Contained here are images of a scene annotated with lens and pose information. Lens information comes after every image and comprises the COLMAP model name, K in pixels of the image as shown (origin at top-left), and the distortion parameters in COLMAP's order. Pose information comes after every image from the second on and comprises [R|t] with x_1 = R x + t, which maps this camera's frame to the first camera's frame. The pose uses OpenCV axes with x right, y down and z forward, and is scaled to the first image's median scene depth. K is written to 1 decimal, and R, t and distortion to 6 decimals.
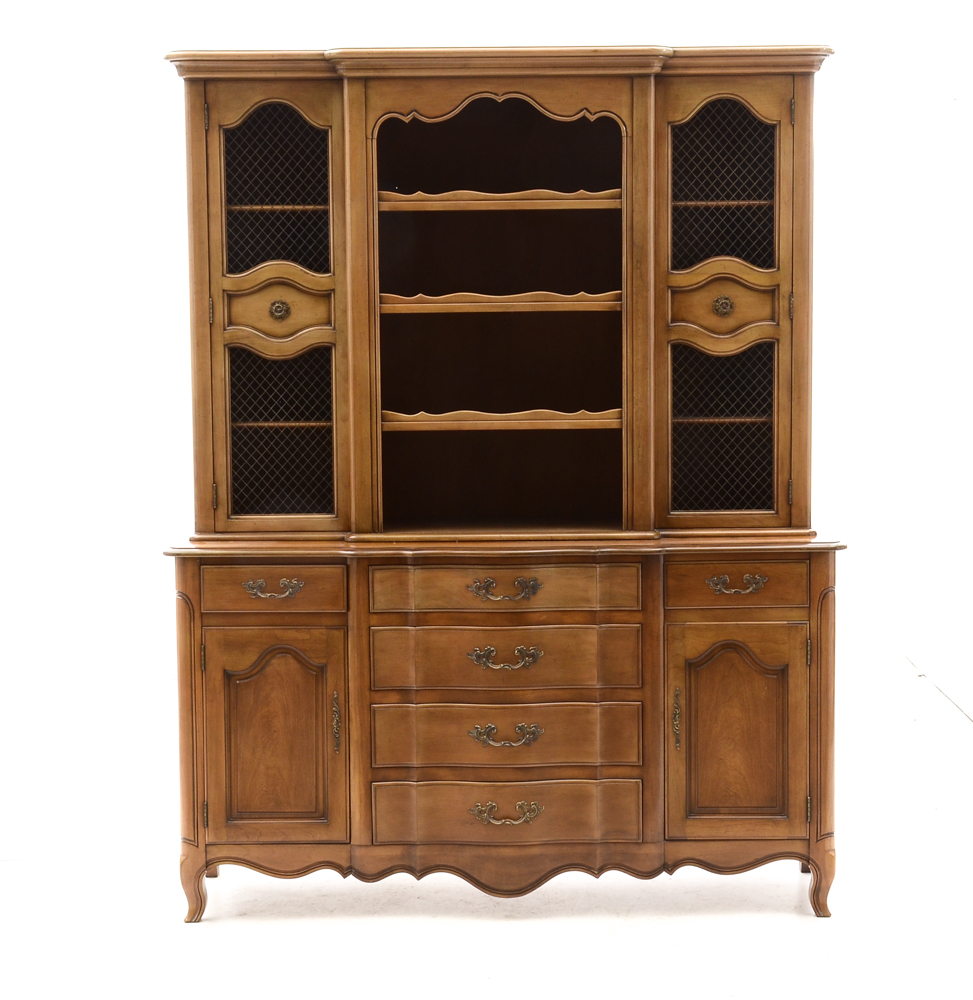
lens RADIAL K [[2289.8, 0, 506.3], [0, 2289.8, 504.5], [0, 0, 1]] dist [0.163663, 0.000000]
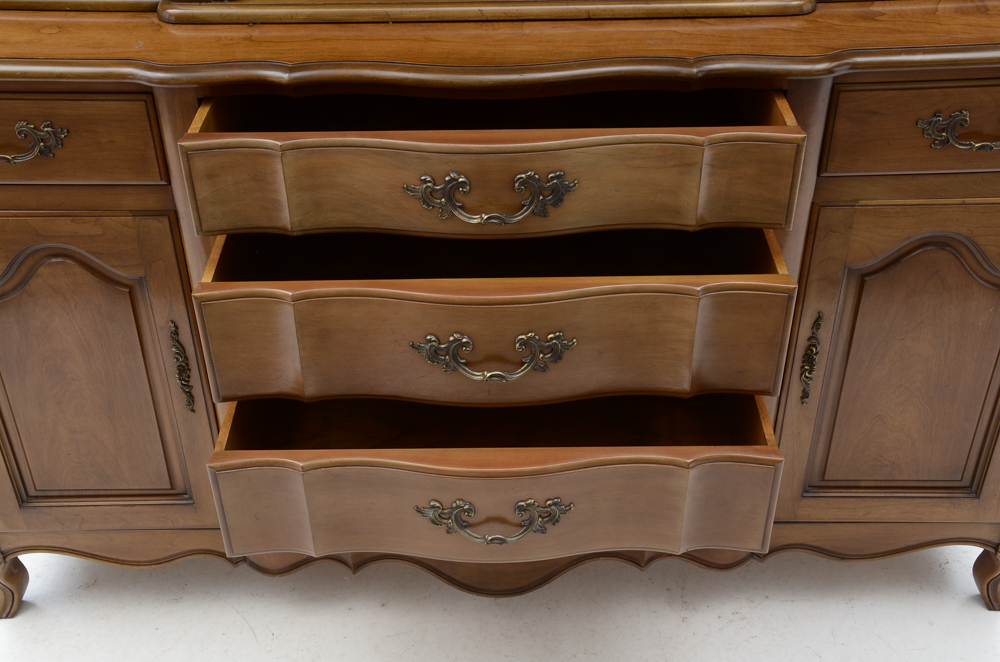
lens RADIAL K [[1166.9, 0, 489.5], [0, 1166.9, 337.0], [0, 0, 1]] dist [0.086387, 0.000000]
pose [[0.999980, -0.003940, -0.005034, 0.000126], [0.005934, 0.864920, 0.501874, -0.050326], [0.002377, -0.501894, 0.864926, 0.757918]]
